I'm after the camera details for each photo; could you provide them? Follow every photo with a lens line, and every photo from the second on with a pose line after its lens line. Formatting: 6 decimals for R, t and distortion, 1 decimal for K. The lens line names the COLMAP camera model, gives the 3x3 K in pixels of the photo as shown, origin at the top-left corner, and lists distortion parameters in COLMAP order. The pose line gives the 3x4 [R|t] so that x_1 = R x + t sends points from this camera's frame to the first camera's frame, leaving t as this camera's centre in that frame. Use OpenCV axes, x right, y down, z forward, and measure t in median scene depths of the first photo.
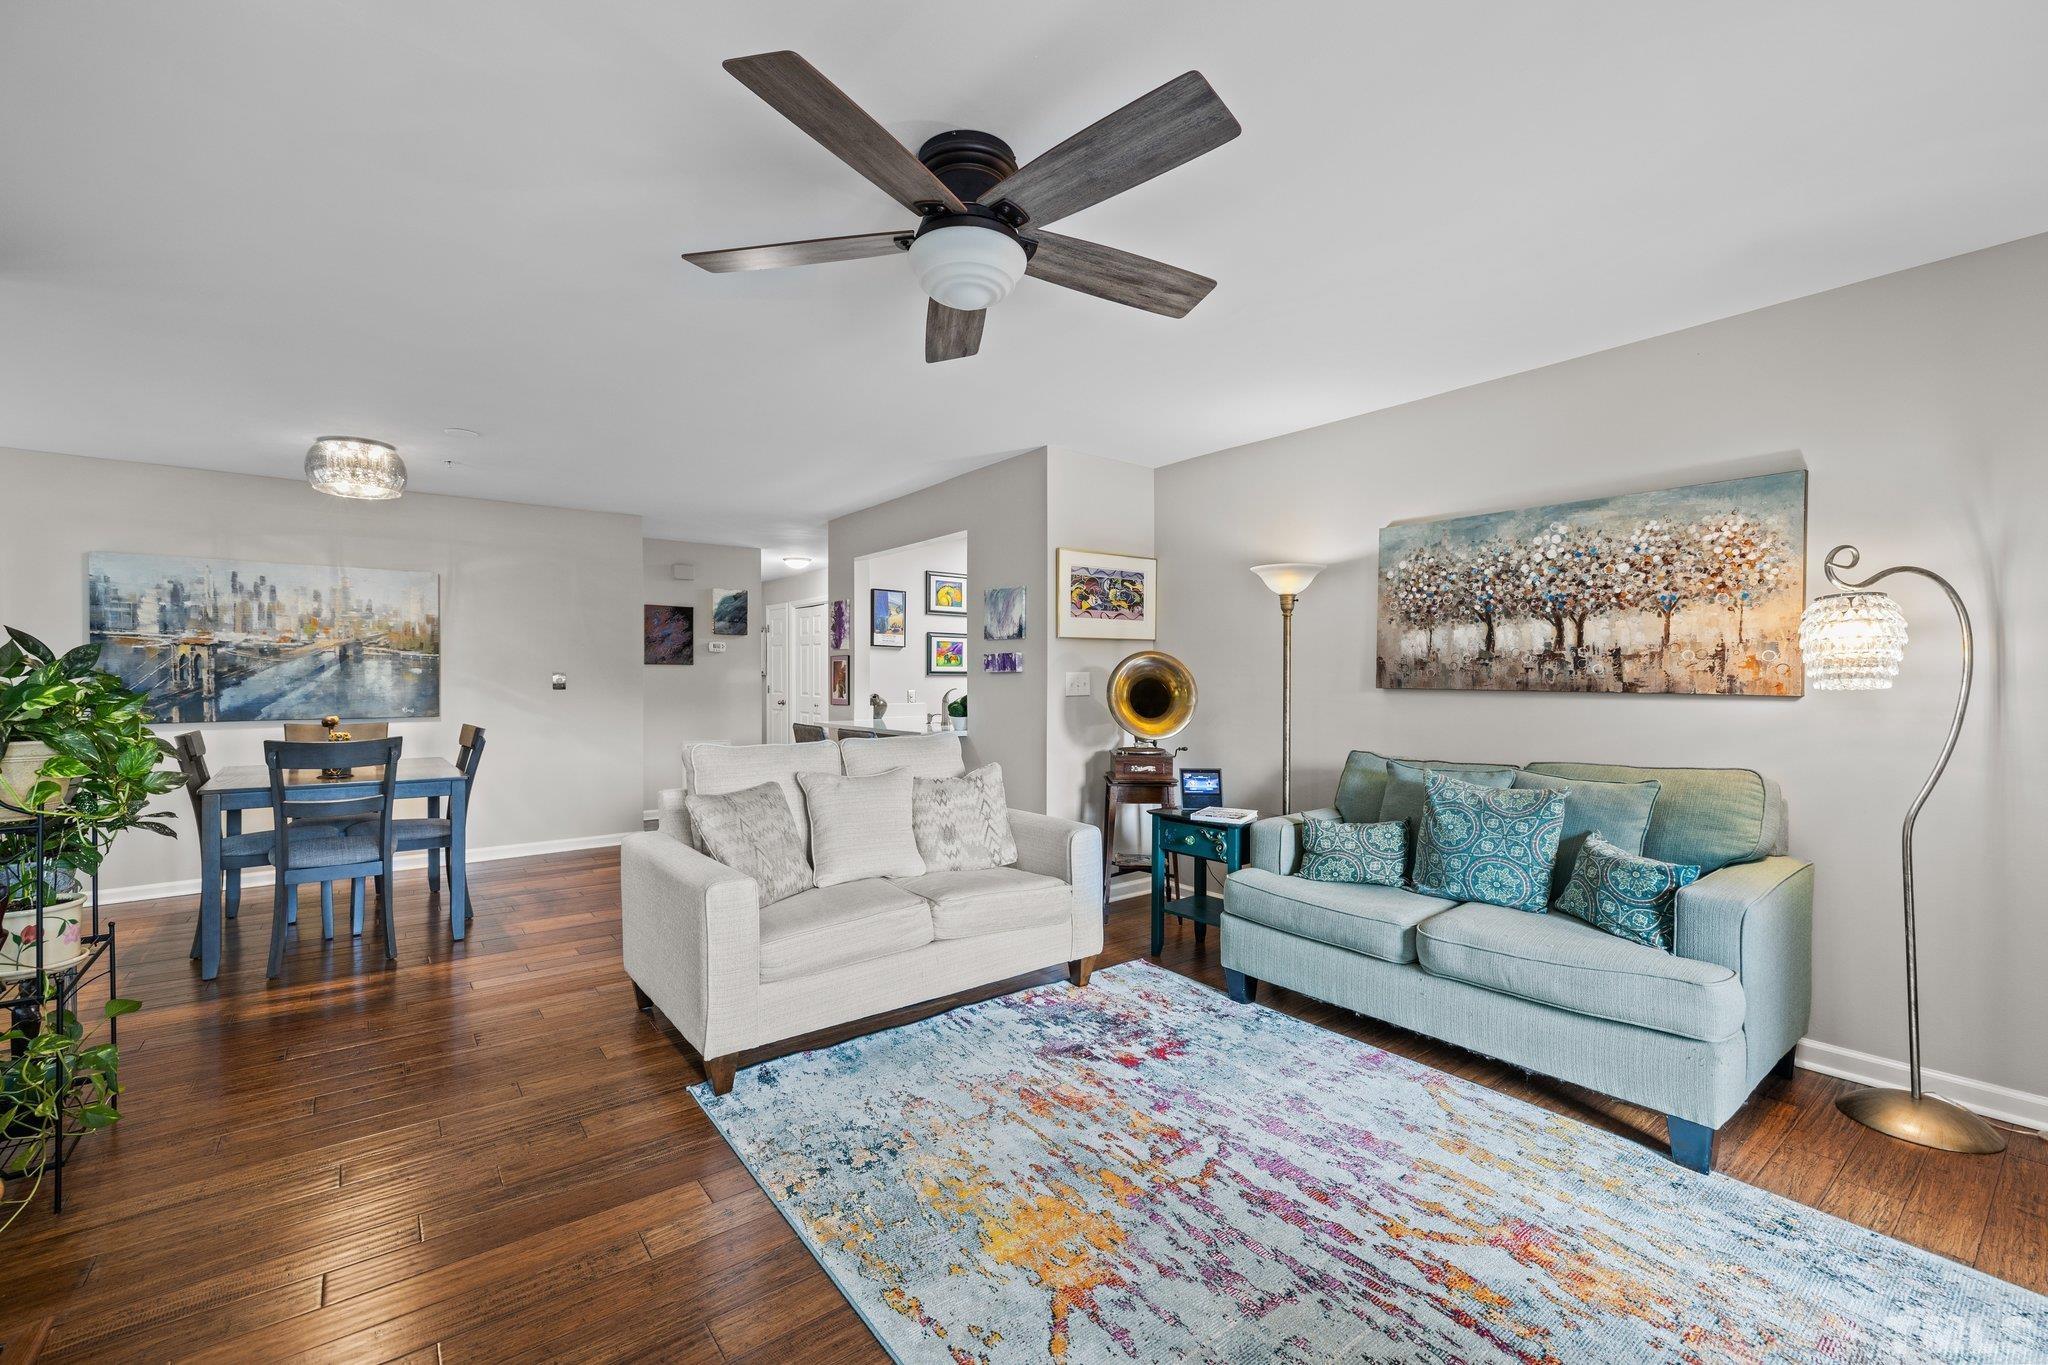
lens RADIAL K [[857.7, 0, 1020.1], [0, 857.7, 687.1], [0, 0, 1]] dist [0.000875, 0.000216]
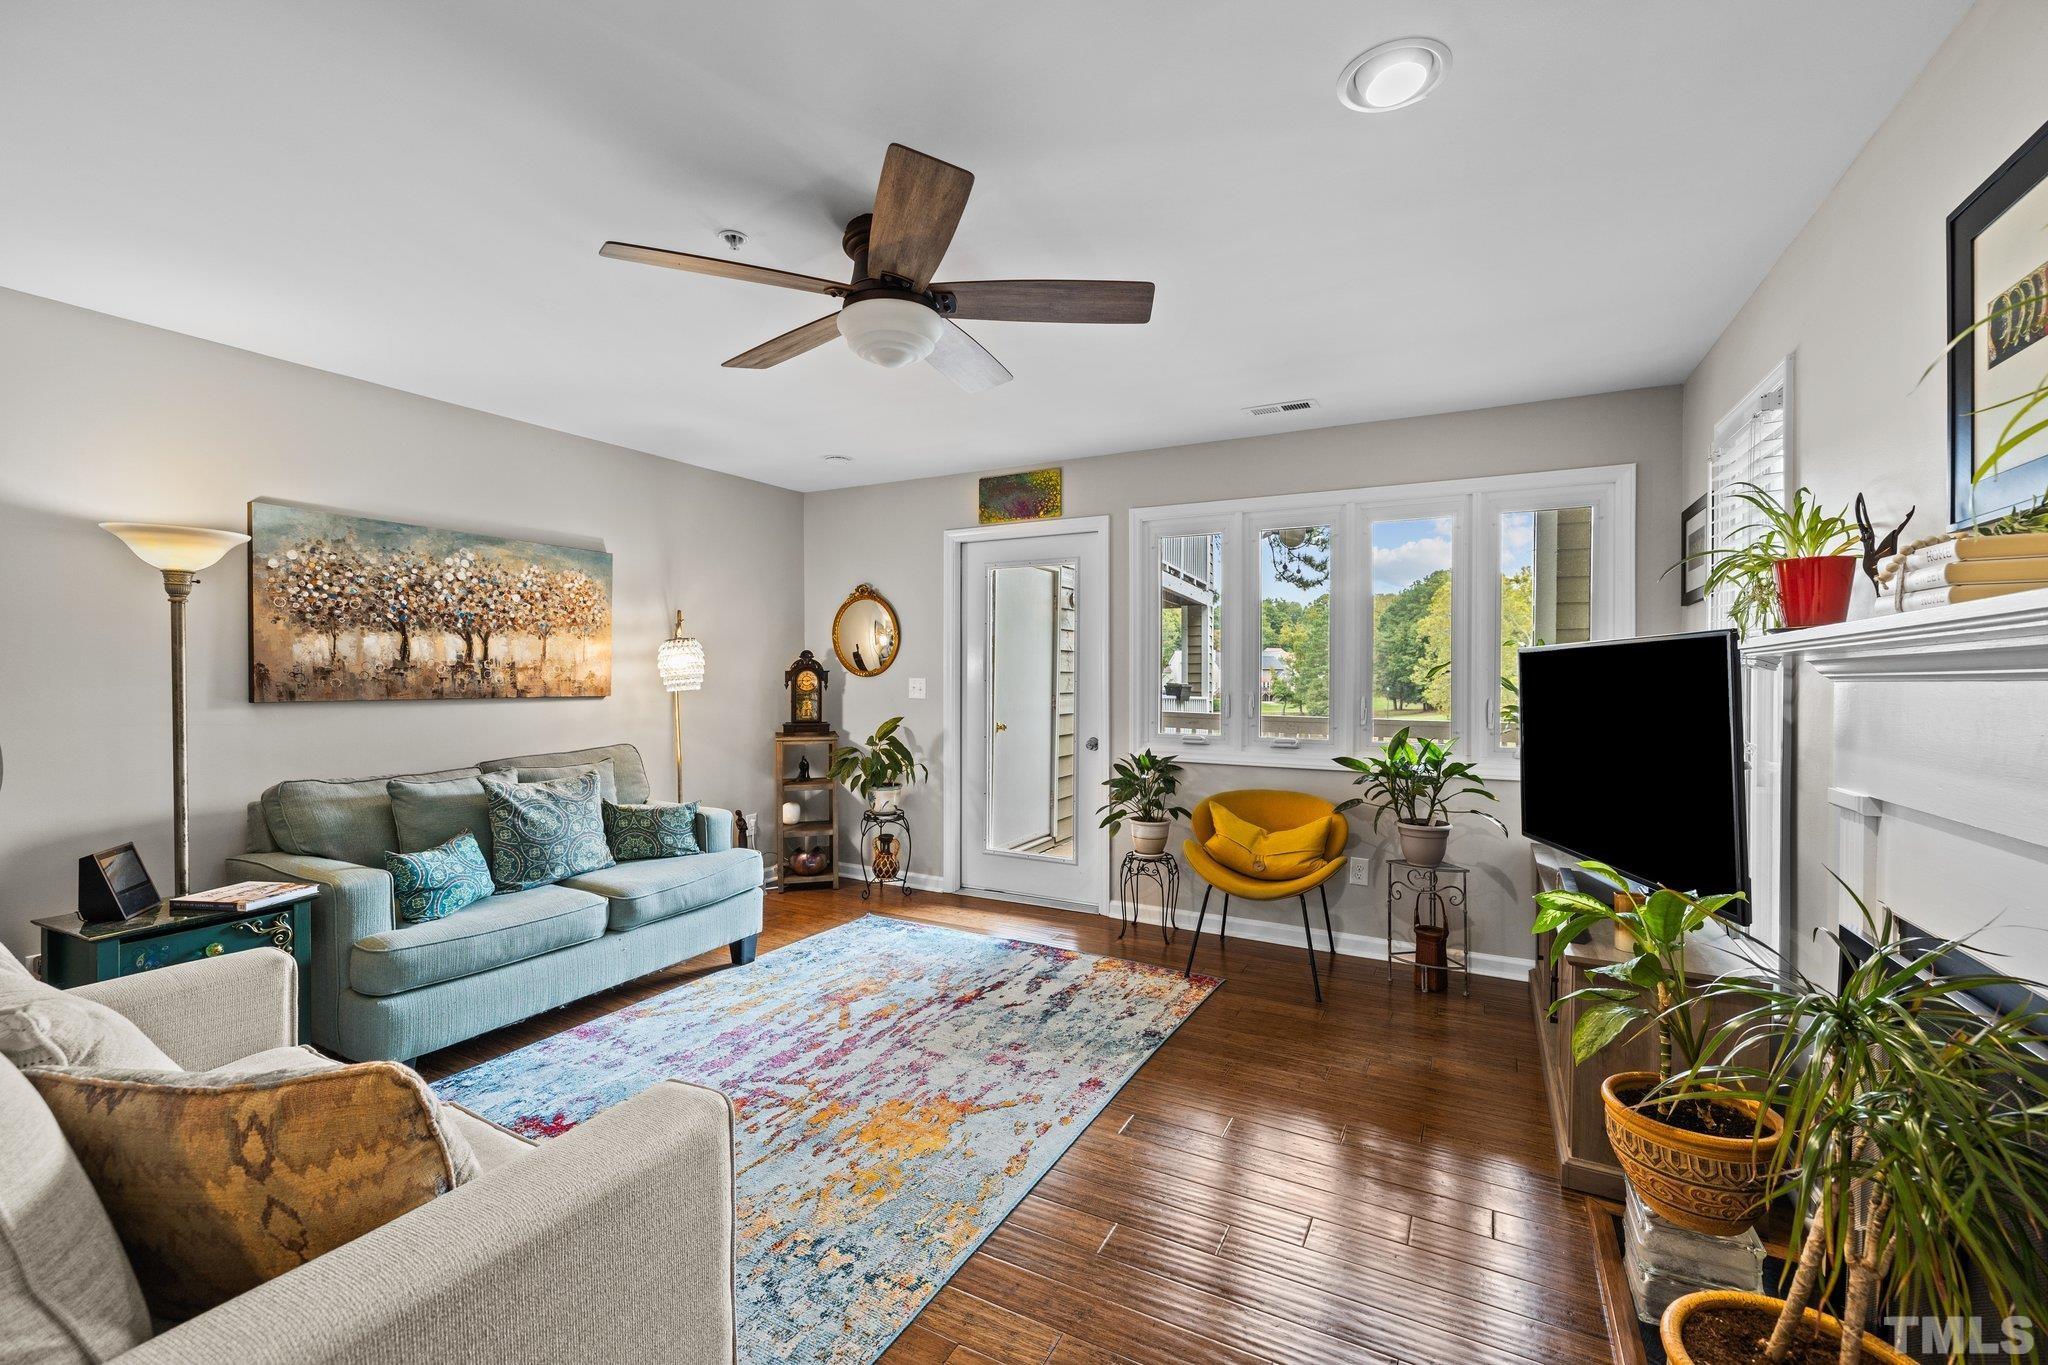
lens RADIAL K [[857.7, 0, 1020.1], [0, 857.7, 687.1], [0, 0, 1]] dist [0.000875, 0.000216]
pose [[-0.404580, -0.017012, 0.914344, -0.722232], [0.008048, 0.999722, 0.022161, -0.030293], [-0.914467, 0.016325, -0.404330, 0.815443]]
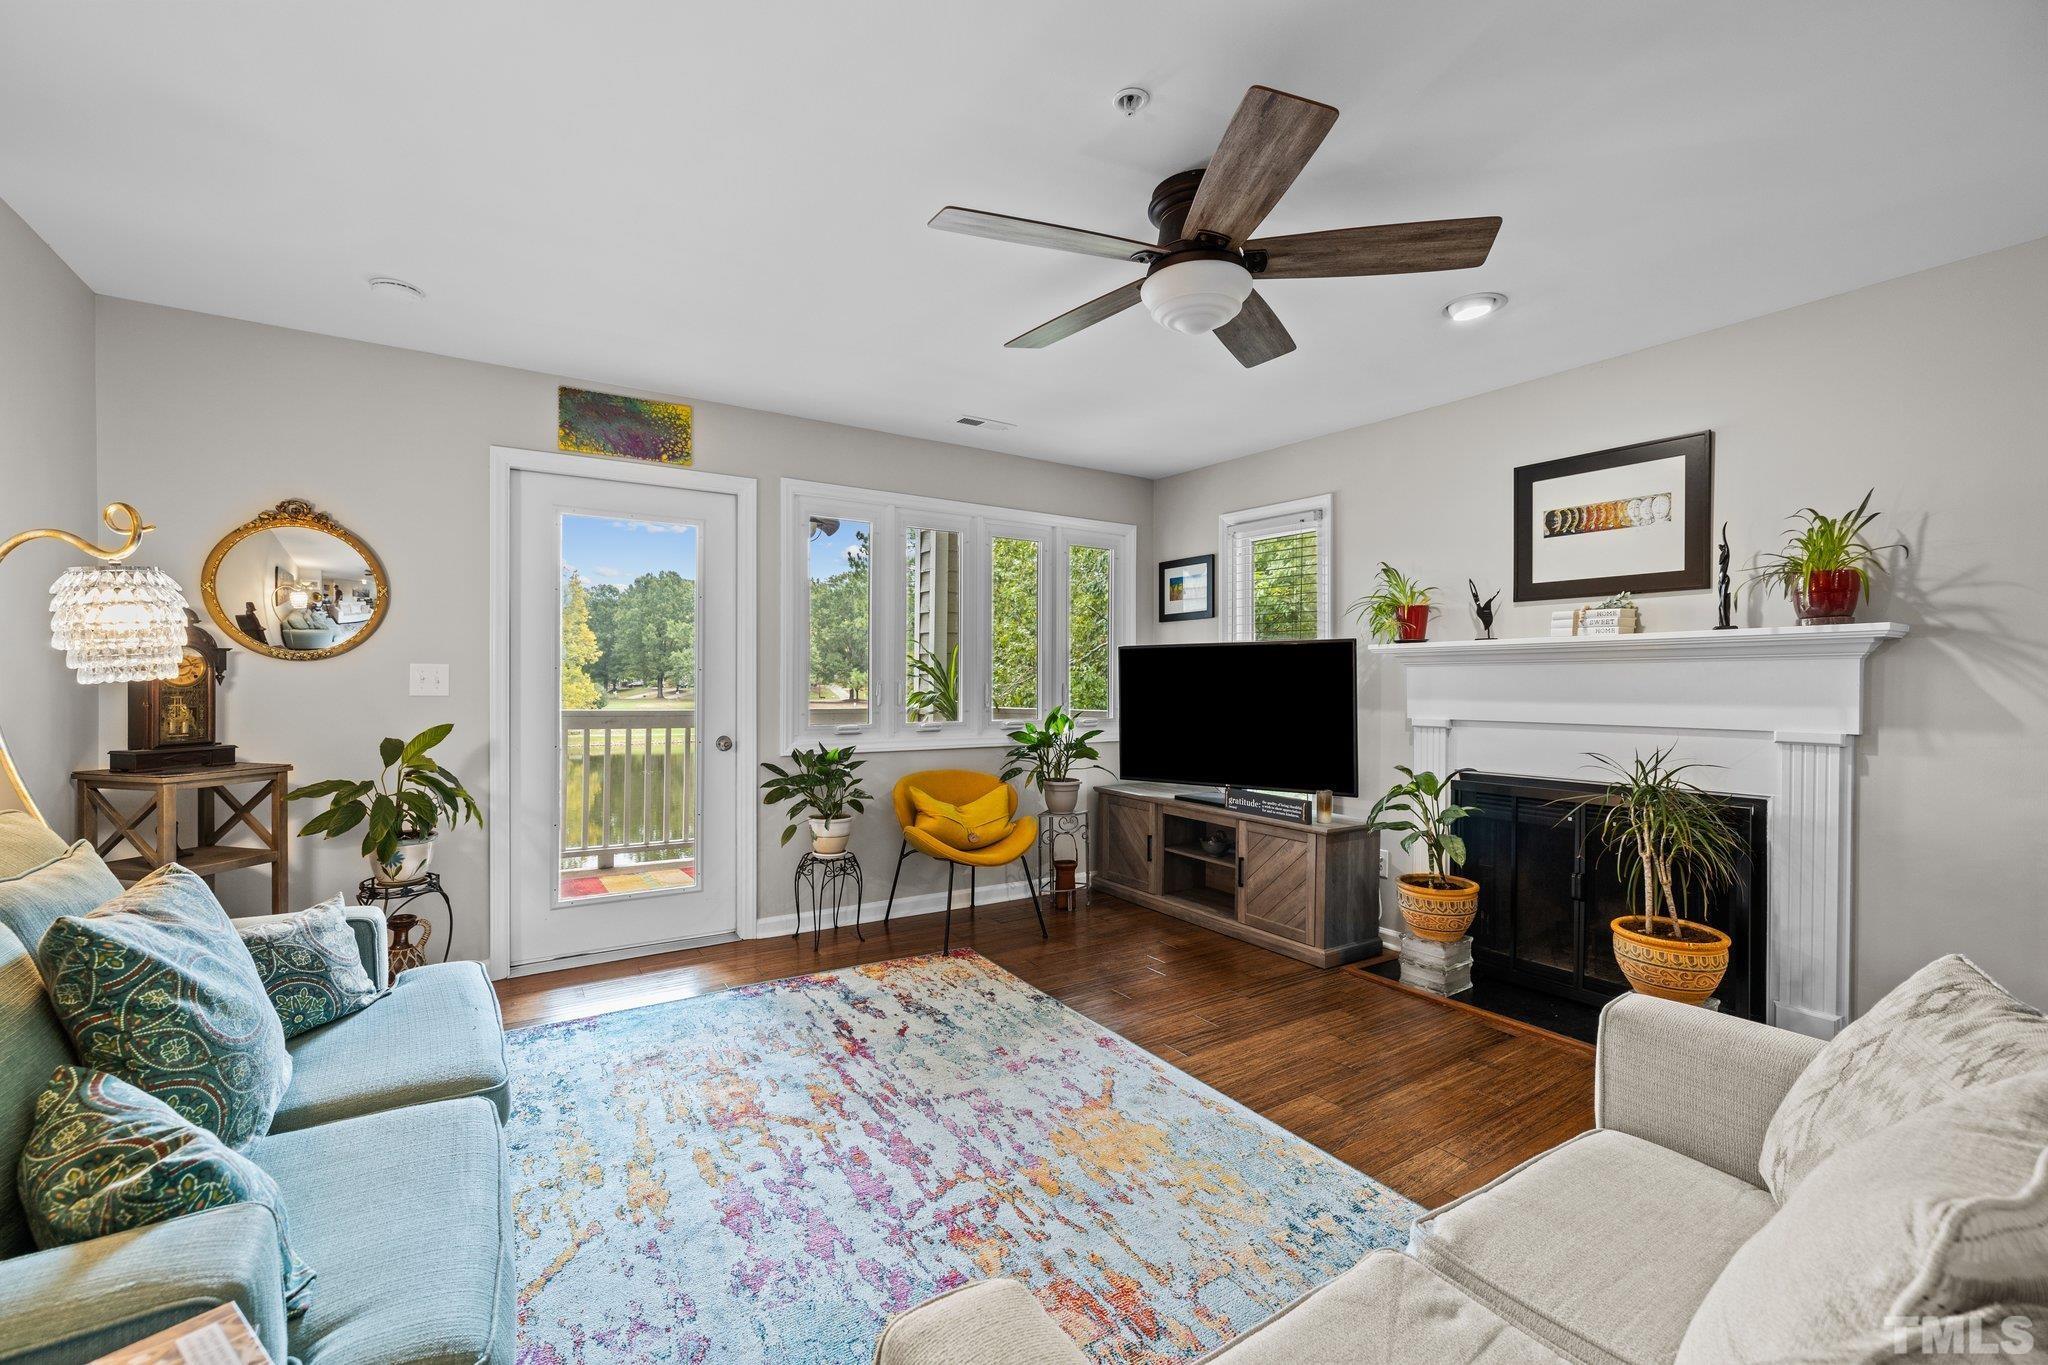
lens RADIAL K [[854.7, 0, 1020.1], [0, 854.7, 688.0], [0, 0, 1]] dist [0.000565, 0.000371]
pose [[-0.996404, -0.007602, 0.084388, 0.040626], [-0.005554, 0.999685, 0.024484, -0.012589], [-0.084548, 0.023927, -0.996132, 1.313389]]
